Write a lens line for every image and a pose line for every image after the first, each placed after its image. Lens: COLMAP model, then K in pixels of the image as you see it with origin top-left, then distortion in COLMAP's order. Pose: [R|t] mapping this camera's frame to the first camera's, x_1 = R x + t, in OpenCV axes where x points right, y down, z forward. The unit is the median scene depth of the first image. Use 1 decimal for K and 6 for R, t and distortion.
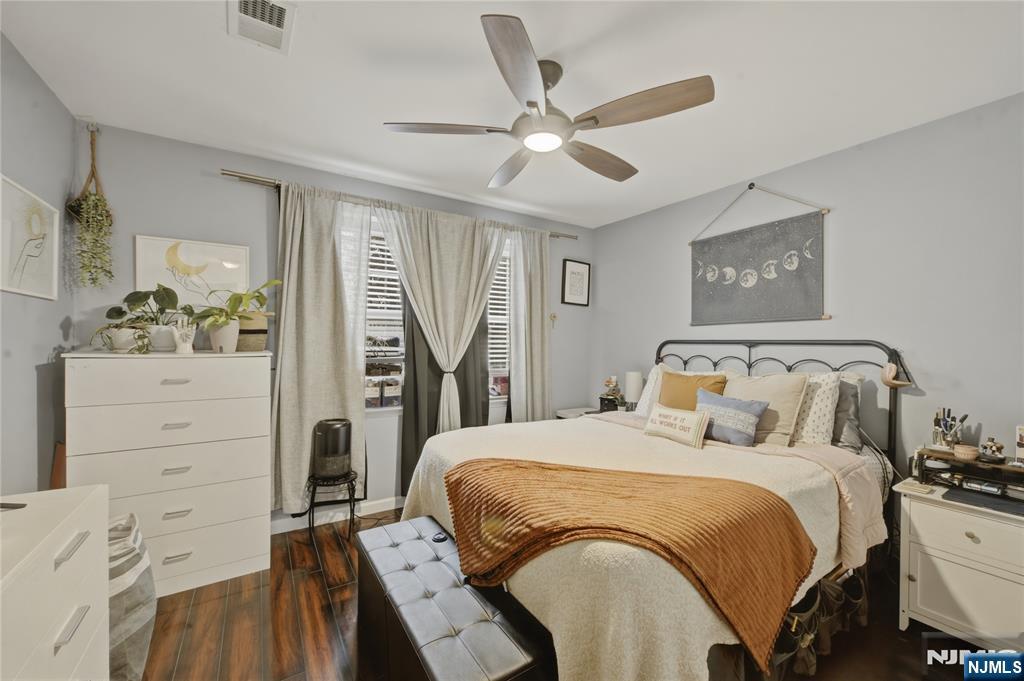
lens RADIAL K [[406.9, 0, 512.5], [0, 406.9, 338.5], [0, 0, 1]] dist [-0.001718, -0.000598]
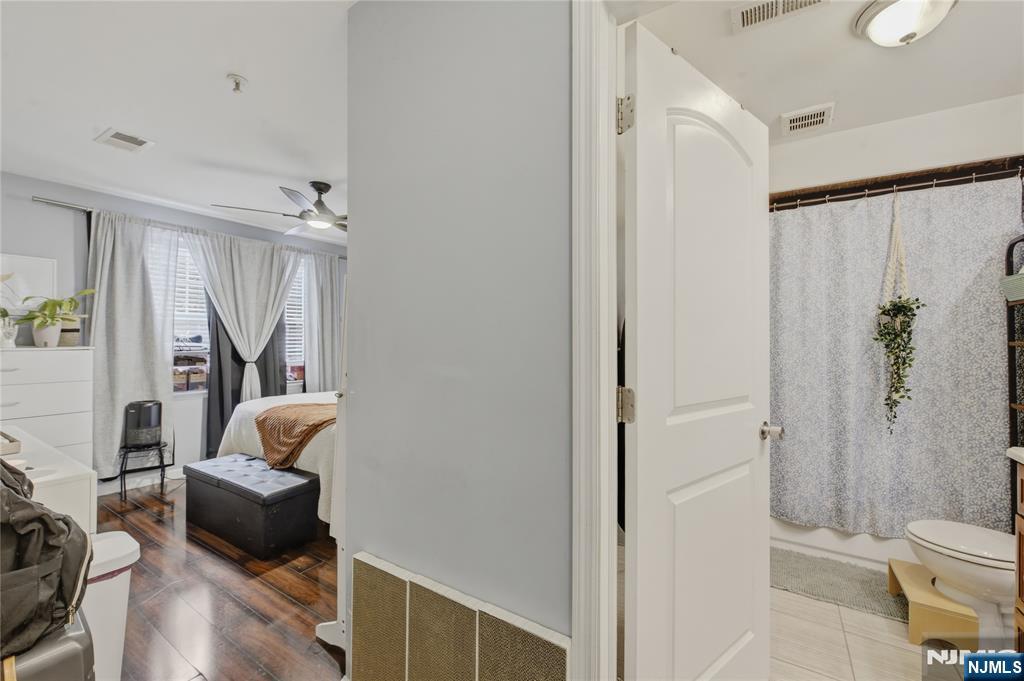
lens RADIAL K [[406.9, 0, 515.0], [0, 406.9, 335.3], [0, 0, 1]] dist [-0.001718, -0.000598]
pose [[0.900455, -0.005251, 0.434918, 0.042960], [0.007886, 0.999960, -0.004254, 0.011573], [-0.434878, 0.007260, 0.900460, -0.594733]]
